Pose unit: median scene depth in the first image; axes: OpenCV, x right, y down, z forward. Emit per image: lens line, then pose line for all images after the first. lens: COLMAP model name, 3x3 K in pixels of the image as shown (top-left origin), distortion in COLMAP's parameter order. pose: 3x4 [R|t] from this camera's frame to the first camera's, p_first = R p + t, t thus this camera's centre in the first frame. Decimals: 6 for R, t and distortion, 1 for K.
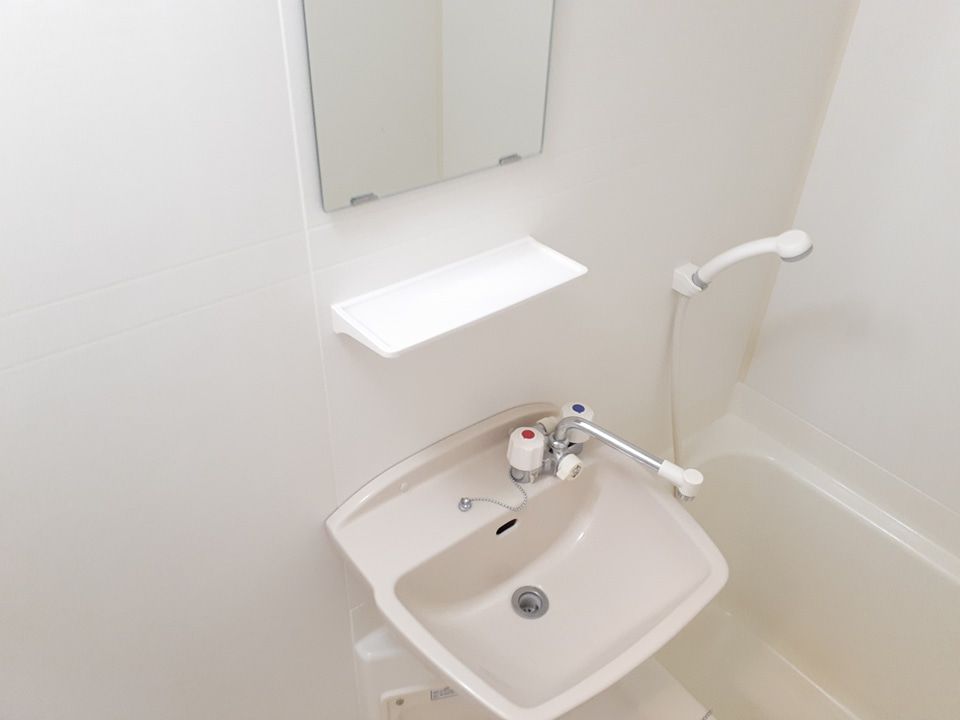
lens RADIAL K [[777.9, 0, 480.0], [0, 777.9, 360.0], [0, 0, 1]] dist [0.005616, 0.001321]
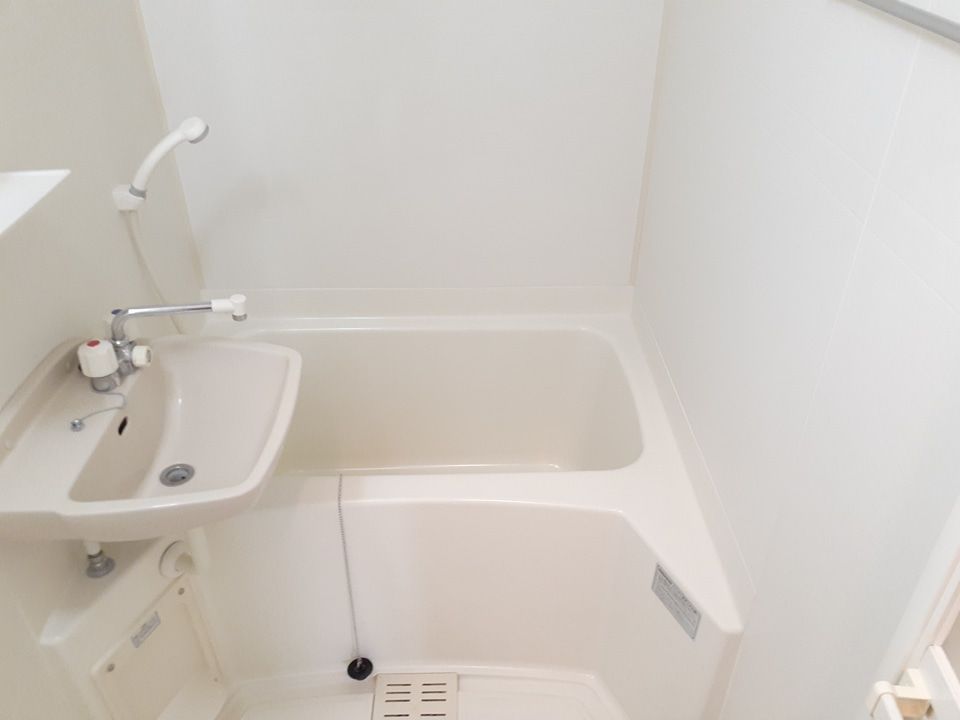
lens RADIAL K [[726.3, 0, 480.0], [0, 726.3, 360.0], [0, 0, 1]] dist [0.005236, 0.004184]
pose [[0.596984, -0.487588, 0.637078, -0.269401], [0.487194, 0.851251, 0.194972, 0.174574], [-0.637379, 0.193986, 0.745733, -0.115482]]
